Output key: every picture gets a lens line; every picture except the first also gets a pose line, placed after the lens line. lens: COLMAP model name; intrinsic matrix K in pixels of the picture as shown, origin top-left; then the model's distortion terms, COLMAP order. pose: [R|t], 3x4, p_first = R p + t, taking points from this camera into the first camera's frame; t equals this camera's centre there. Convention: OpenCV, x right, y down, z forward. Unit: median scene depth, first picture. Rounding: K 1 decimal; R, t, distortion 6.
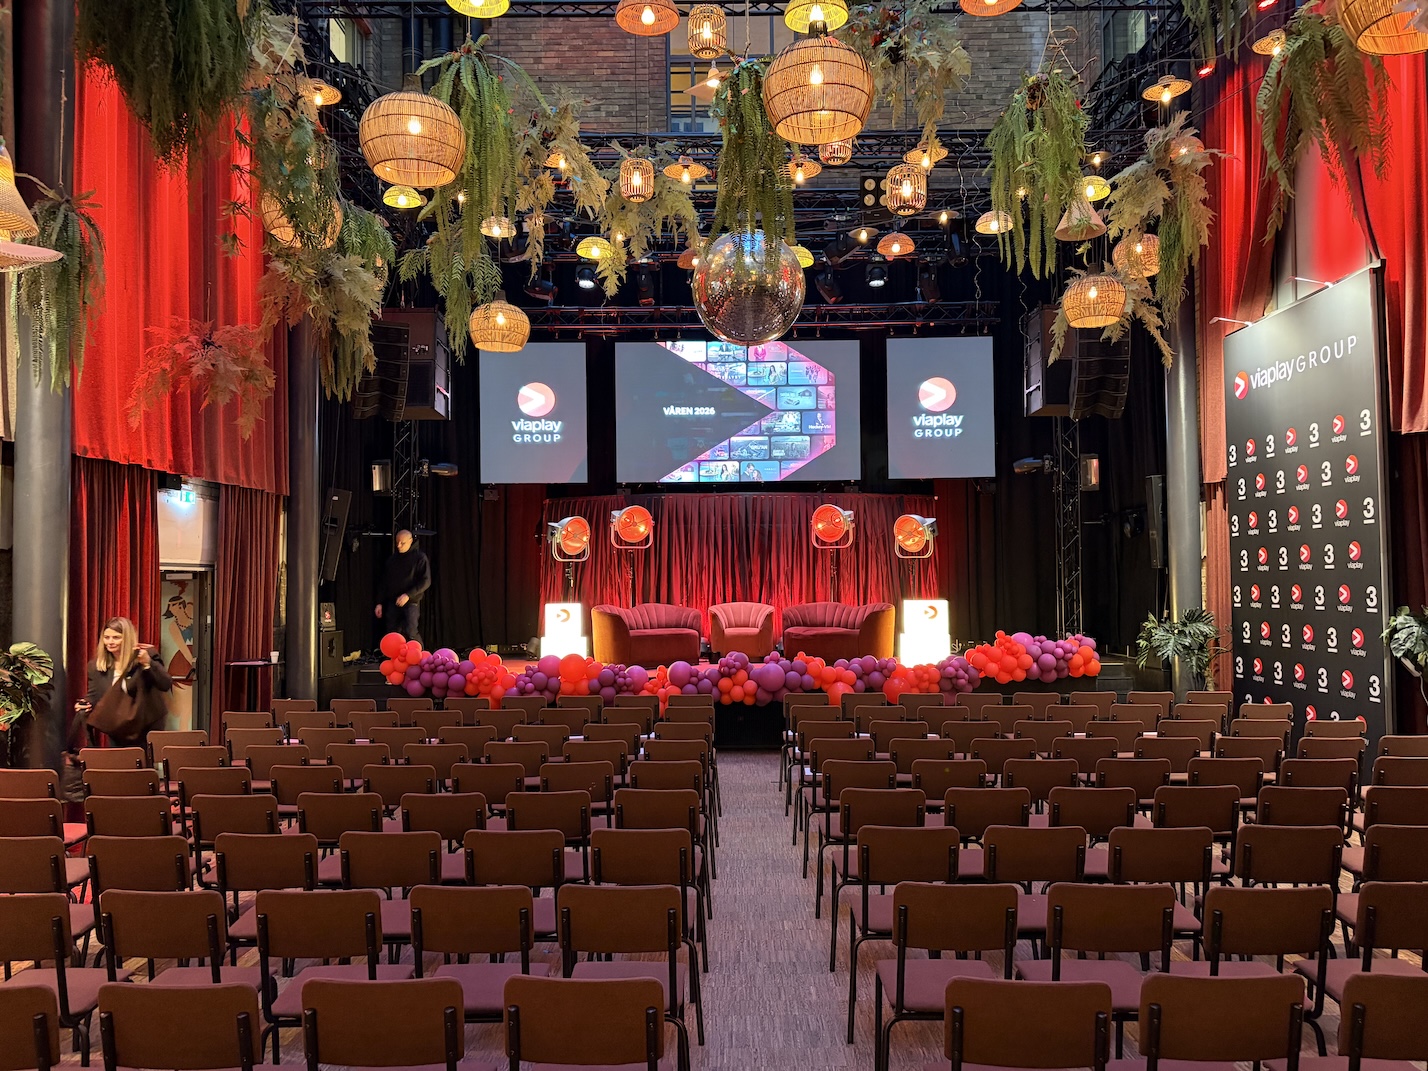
lens RADIAL K [[1080.7, 0, 713.5], [0, 1080.7, 538.1], [0, 0, 1]] dist [-0.002367, -0.000143]
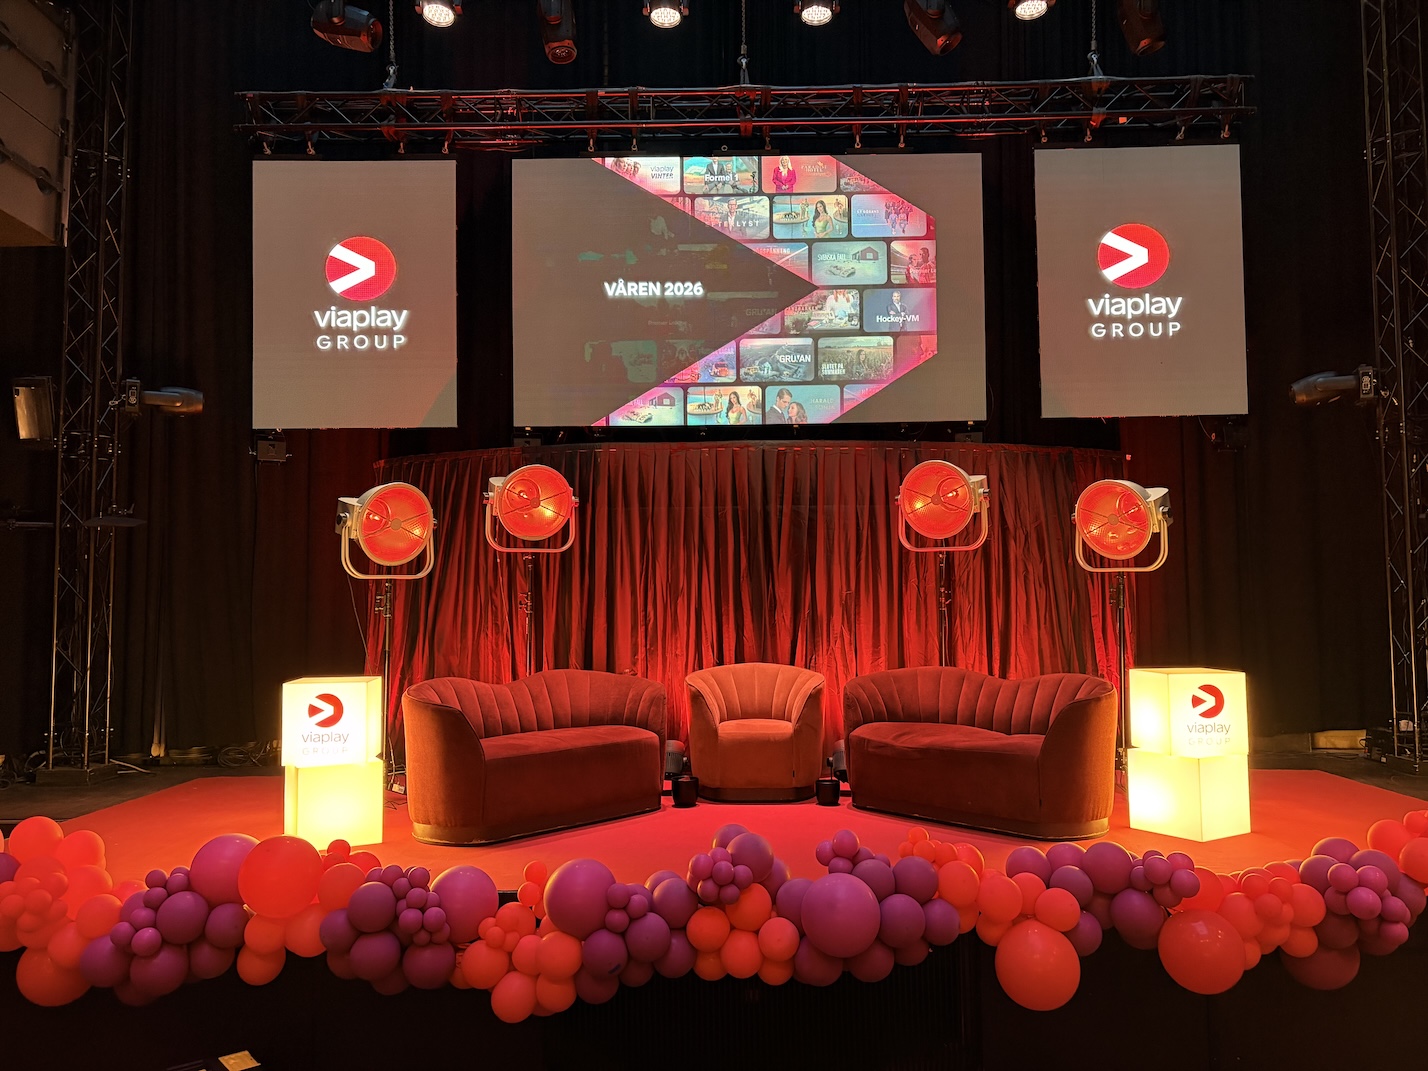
lens RADIAL K [[1080.7, 0, 714.6], [0, 1080.7, 533.1], [0, 0, 1]] dist [-0.002367, -0.000143]
pose [[0.999896, -0.001056, -0.014372, 0.014379], [0.000764, 0.999794, -0.020275, 0.010471], [0.014390, 0.020262, 0.999691, 0.501144]]
